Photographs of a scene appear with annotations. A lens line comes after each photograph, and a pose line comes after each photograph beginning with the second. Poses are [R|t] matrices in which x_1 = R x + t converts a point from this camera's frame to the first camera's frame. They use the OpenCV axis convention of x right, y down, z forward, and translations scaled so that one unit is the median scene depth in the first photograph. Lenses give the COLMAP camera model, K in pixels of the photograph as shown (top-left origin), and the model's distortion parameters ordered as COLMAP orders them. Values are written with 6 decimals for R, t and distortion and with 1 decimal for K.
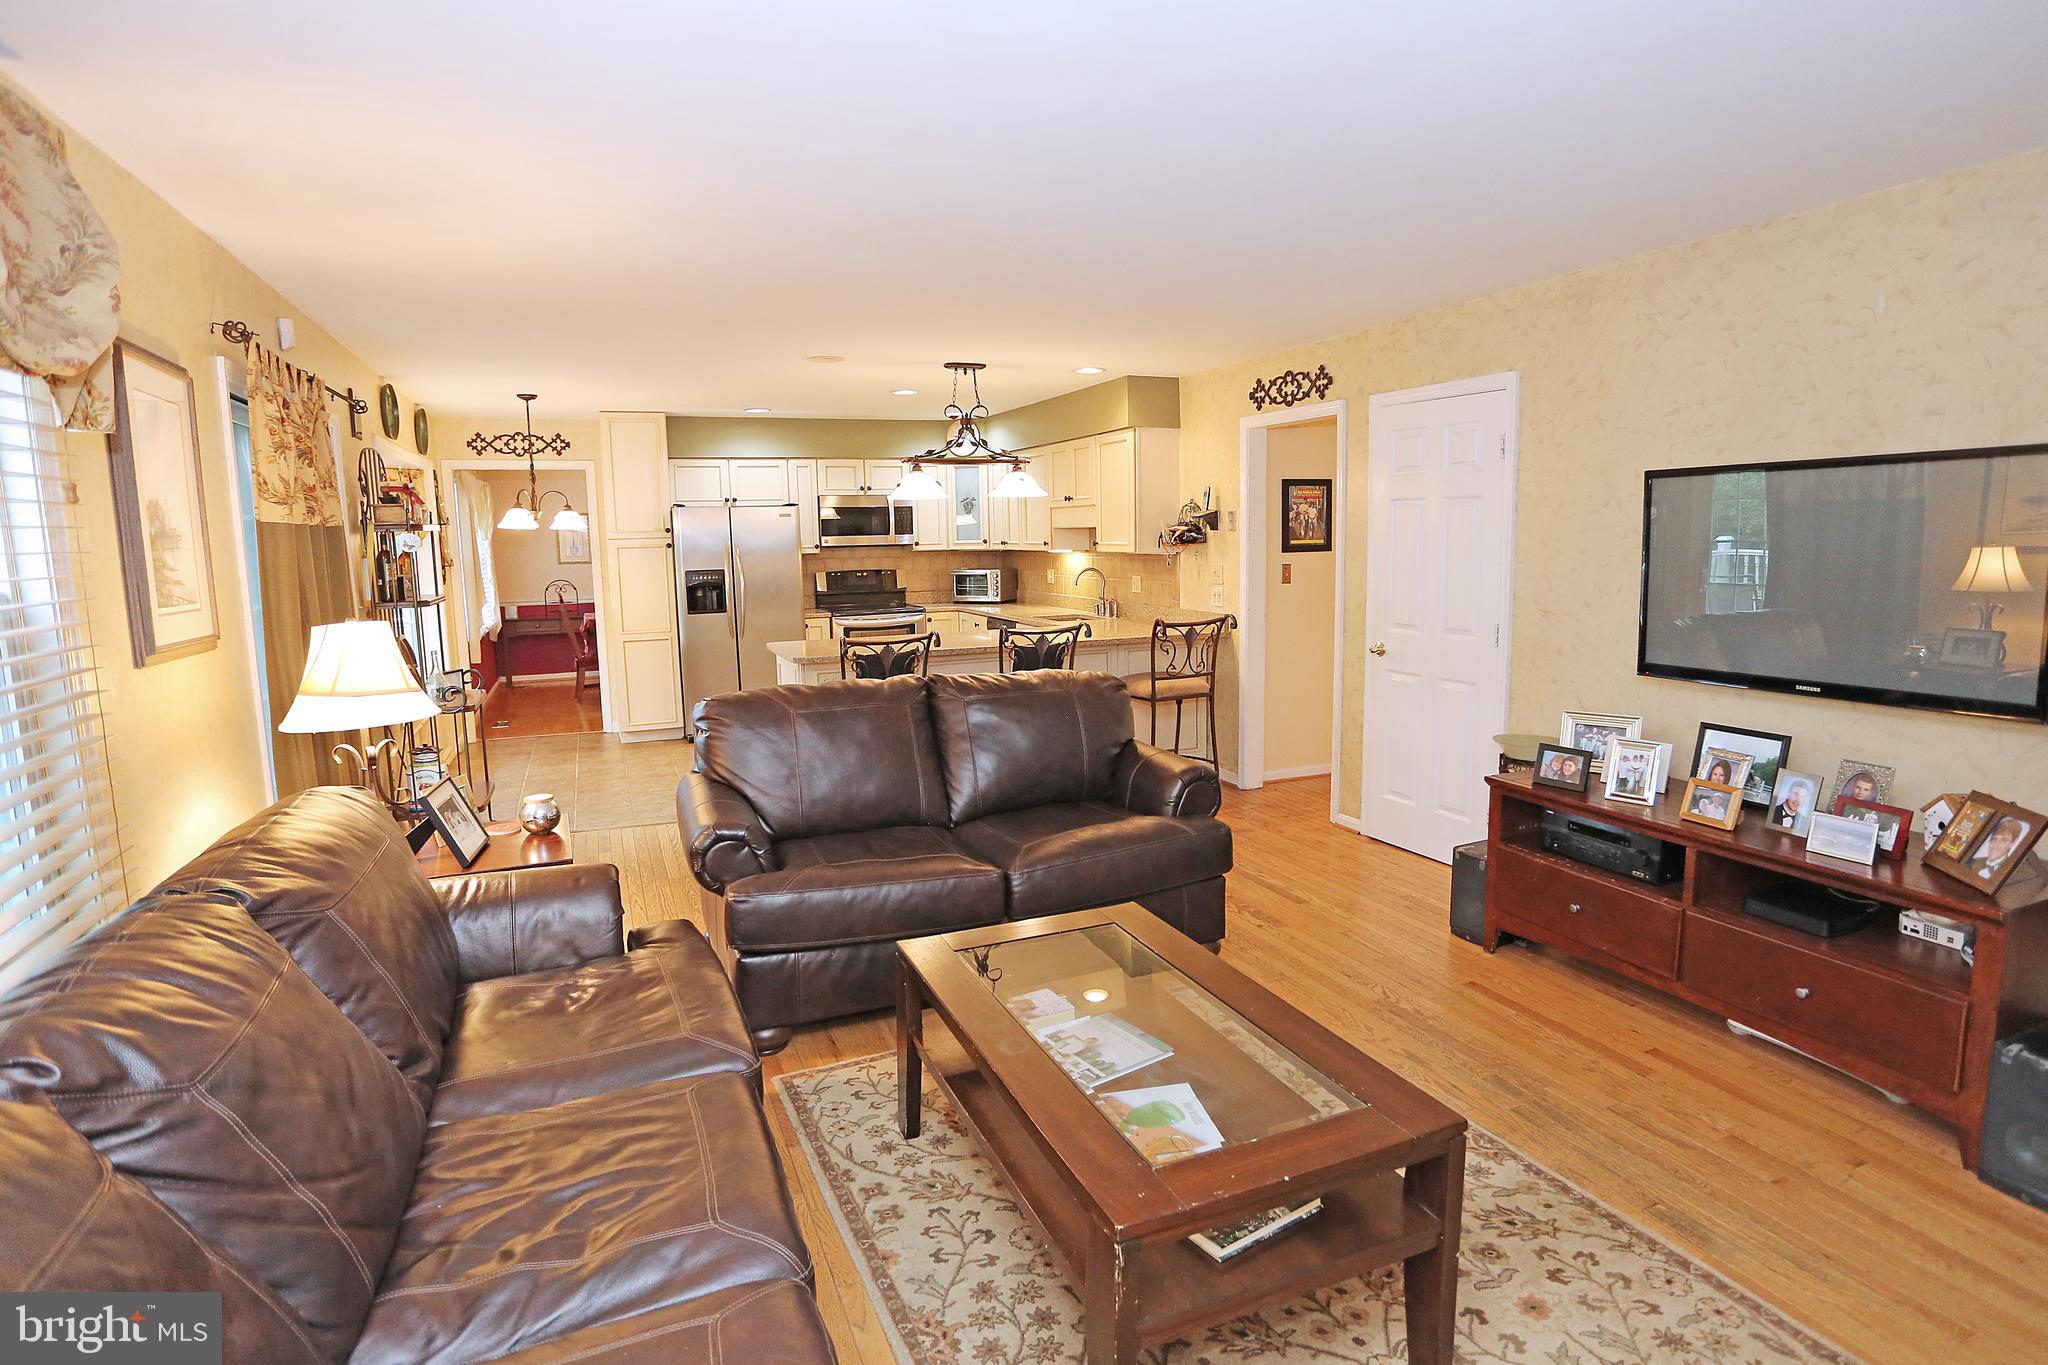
lens RADIAL K [[1065.5, 0, 1044.5], [0, 1065.5, 669.6], [0, 0, 1]] dist [-0.059687, 0.020379]
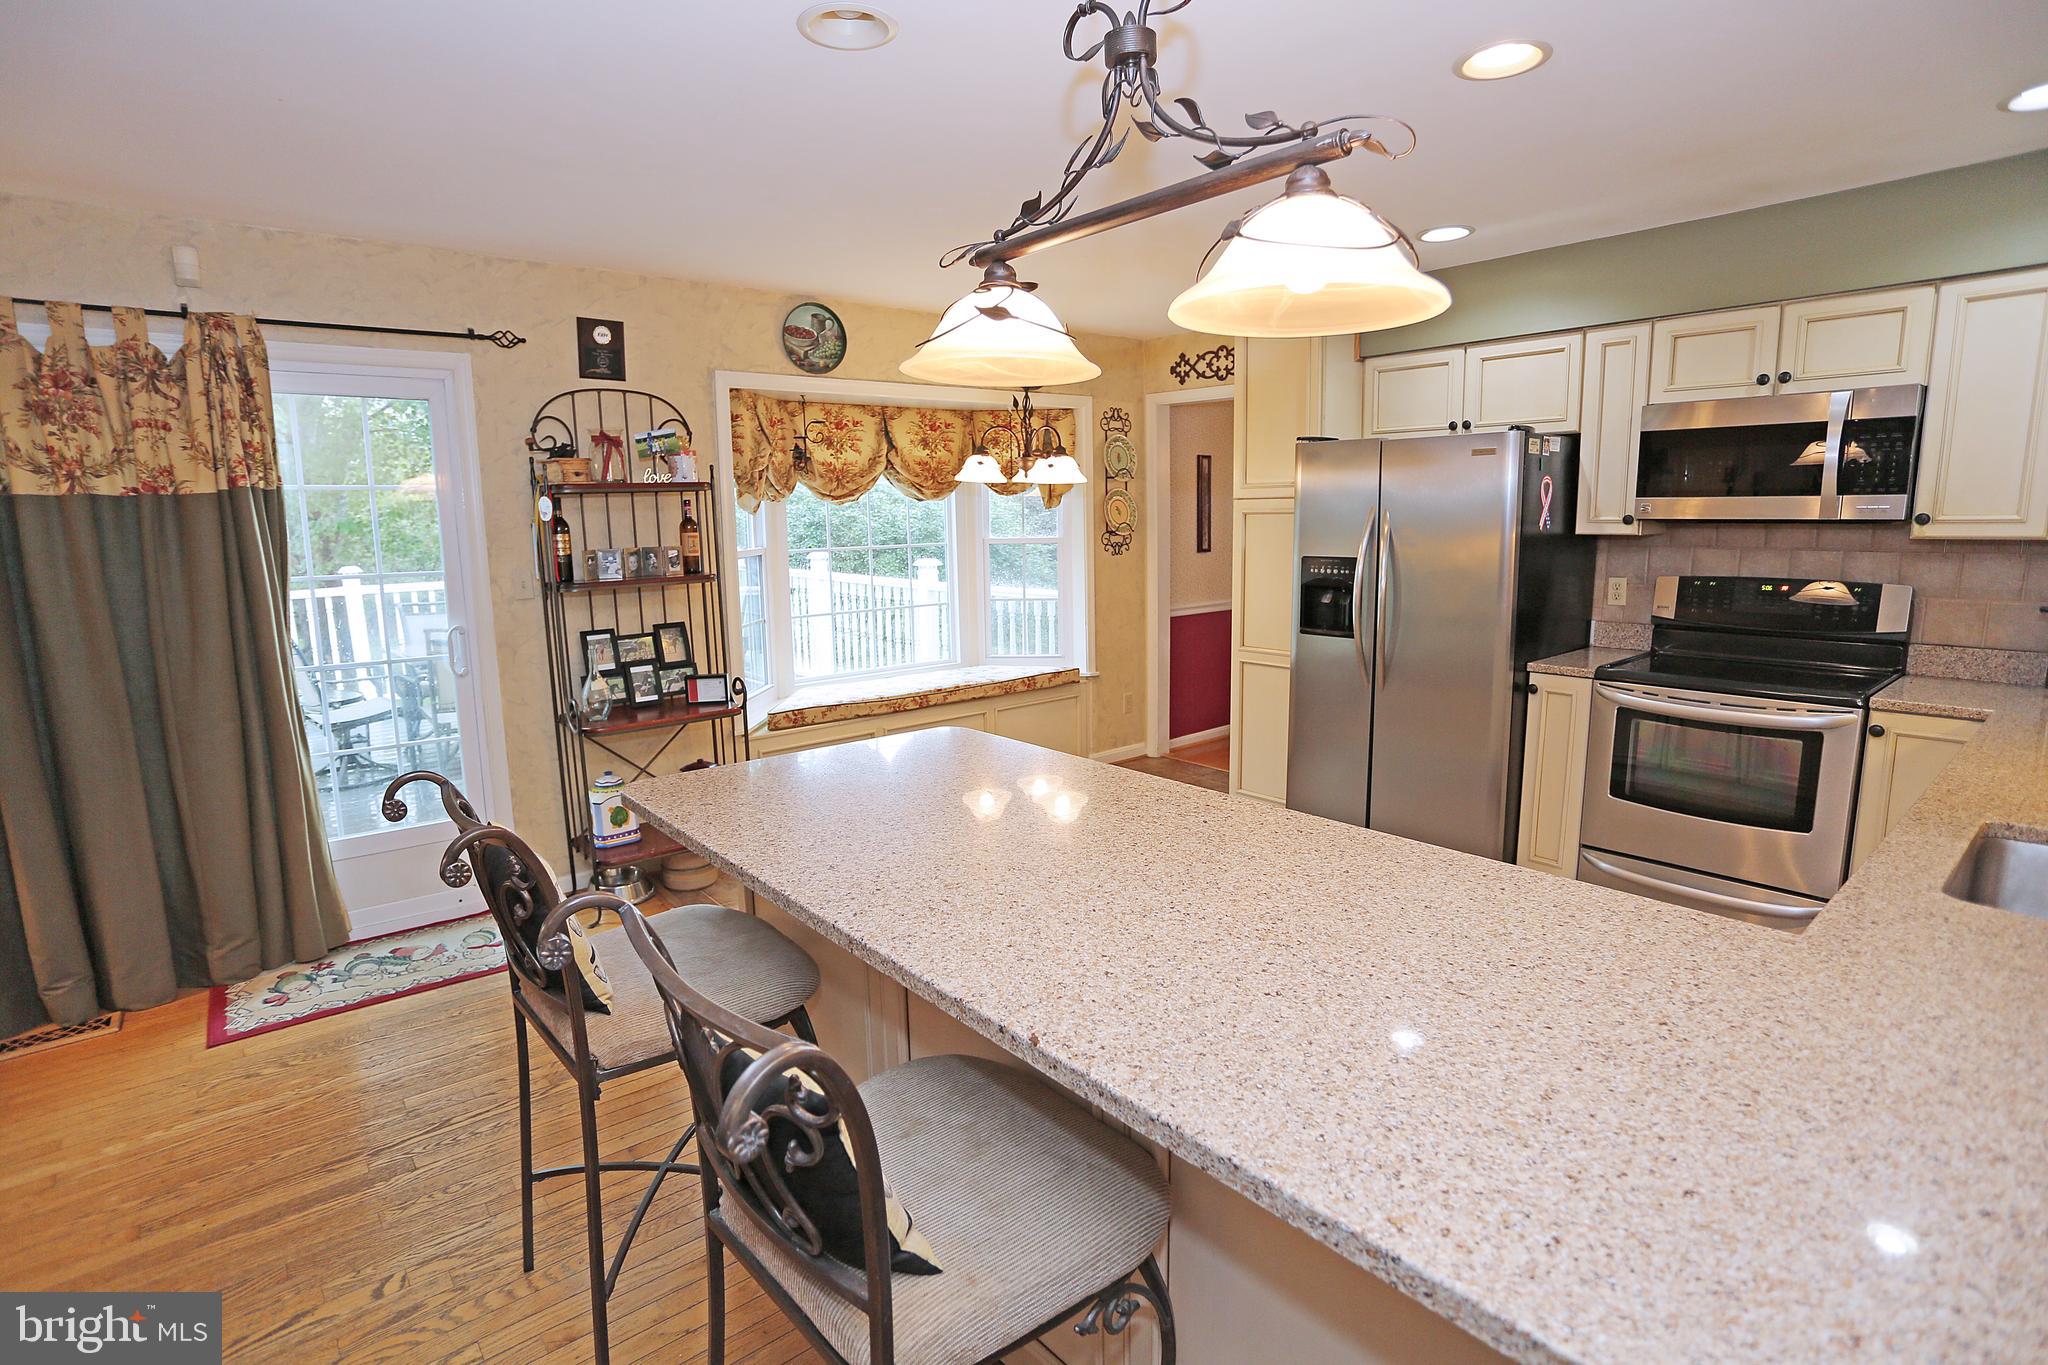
lens RADIAL K [[998.9, 0, 1017.9], [0, 998.9, 676.2], [0, 0, 1]] dist [-0.070923, 0.028088]
pose [[0.284222, 0.168279, -0.943875, 0.152505], [-0.111525, 0.983596, 0.141778, -0.105971], [0.952250, 0.064970, 0.298327, 0.838494]]
